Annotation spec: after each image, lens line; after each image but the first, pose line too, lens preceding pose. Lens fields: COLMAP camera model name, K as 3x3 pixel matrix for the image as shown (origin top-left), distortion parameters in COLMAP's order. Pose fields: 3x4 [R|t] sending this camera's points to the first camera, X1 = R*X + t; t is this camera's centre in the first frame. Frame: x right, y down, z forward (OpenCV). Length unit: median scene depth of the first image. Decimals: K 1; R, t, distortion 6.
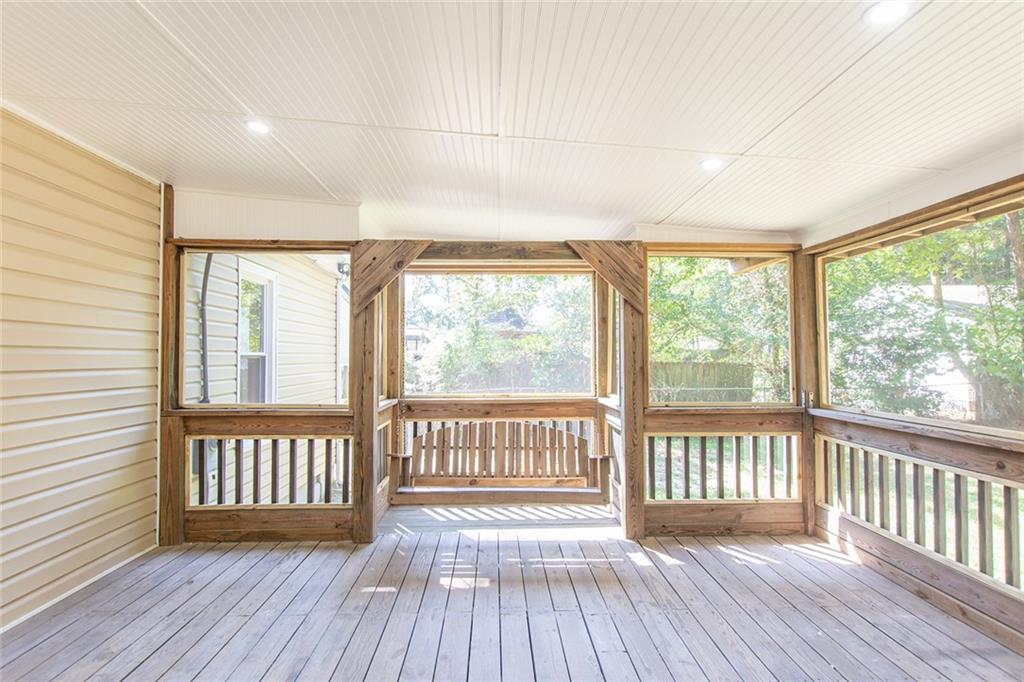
lens RADIAL K [[507.0, 0, 511.1], [0, 507.0, 344.1], [0, 0, 1]] dist [0.002573, -0.003466]
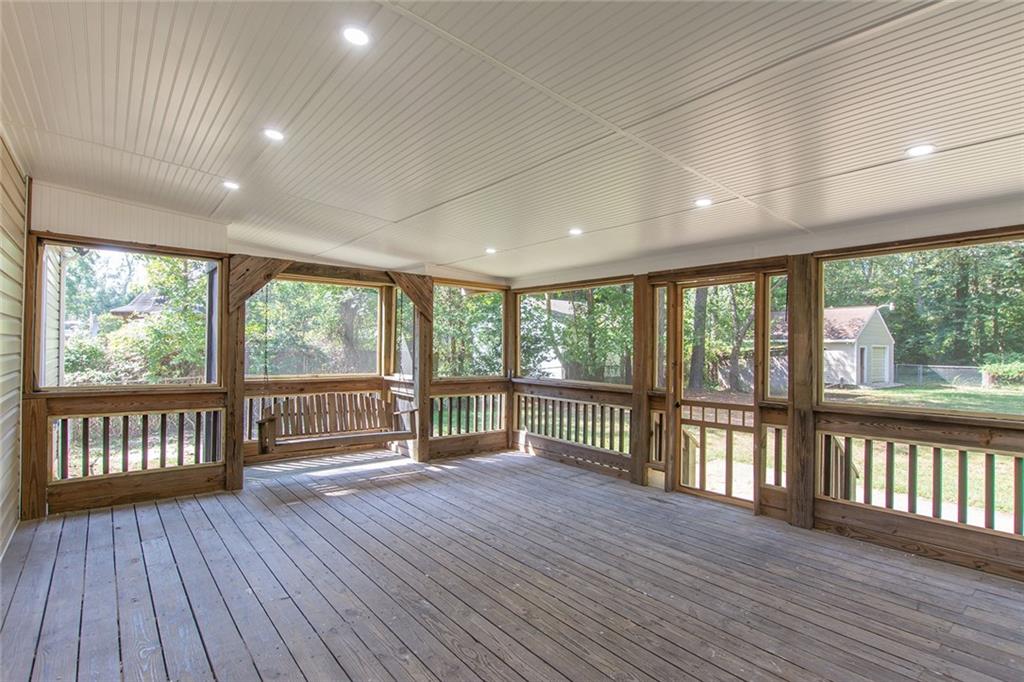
lens RADIAL K [[507.0, 0, 509.6], [0, 507.0, 343.5], [0, 0, 1]] dist [0.002573, -0.003466]
pose [[0.799947, 0.019085, 0.599767, -0.503133], [-0.032584, 0.999401, 0.011657, -0.017456], [-0.599185, -0.028868, 0.800090, -0.434303]]
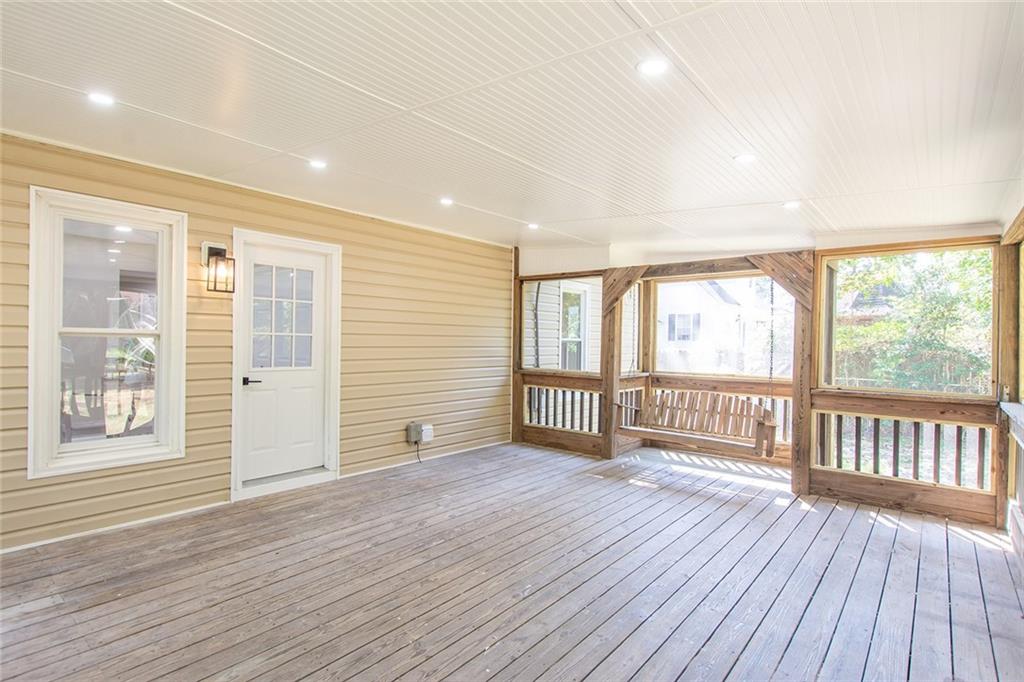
lens RADIAL K [[507.0, 0, 510.6], [0, 507.0, 340.9], [0, 0, 1]] dist [0.002573, -0.003466]
pose [[0.741134, 0.013217, -0.671227, 0.542225], [0.002017, 0.999758, 0.021913, -0.015602], [0.671354, -0.017594, 0.740928, -0.377052]]
